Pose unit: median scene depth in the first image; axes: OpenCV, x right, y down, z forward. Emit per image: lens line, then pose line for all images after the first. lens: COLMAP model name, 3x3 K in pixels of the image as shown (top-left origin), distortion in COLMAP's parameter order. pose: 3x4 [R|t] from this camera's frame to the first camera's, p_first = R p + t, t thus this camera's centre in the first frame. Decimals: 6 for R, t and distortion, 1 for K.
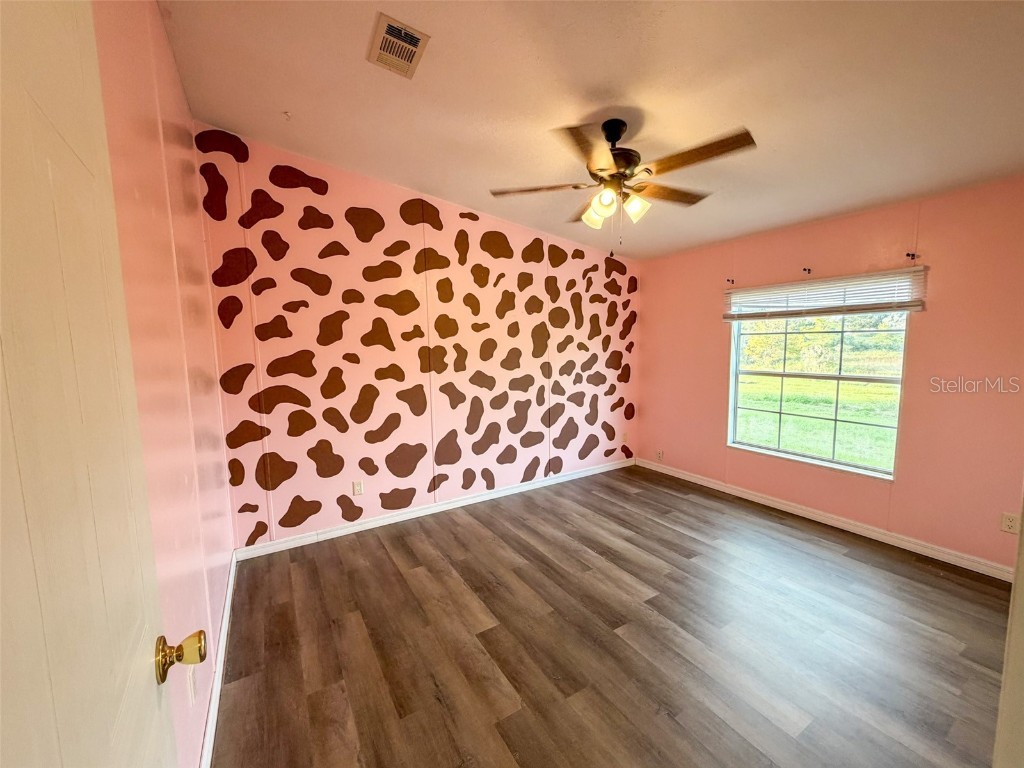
lens RADIAL K [[410.6, 0, 511.8], [0, 410.6, 386.0], [0, 0, 1]] dist [-0.002348, -0.000318]
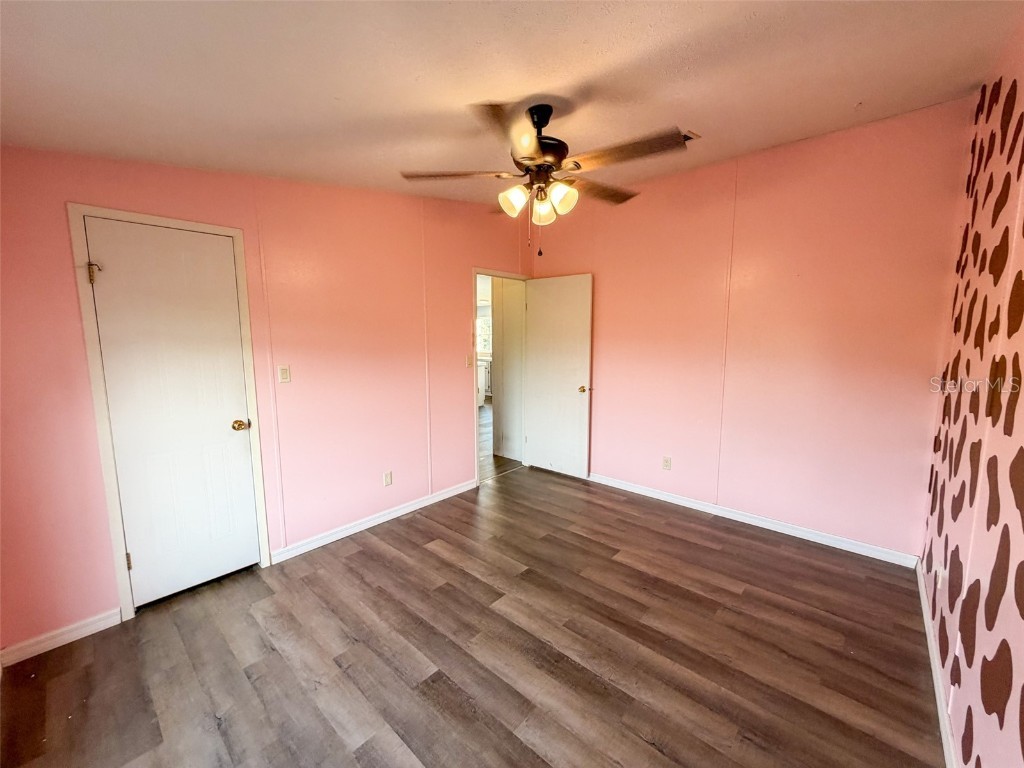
lens RADIAL K [[410.6, 0, 511.8], [0, 410.6, 386.0], [0, 0, 1]] dist [-0.002348, -0.000318]
pose [[-0.957662, 0.059088, -0.281766, 0.538873], [-0.006885, 0.973731, 0.227597, -0.223709], [0.287813, 0.219901, -0.932098, 1.765563]]
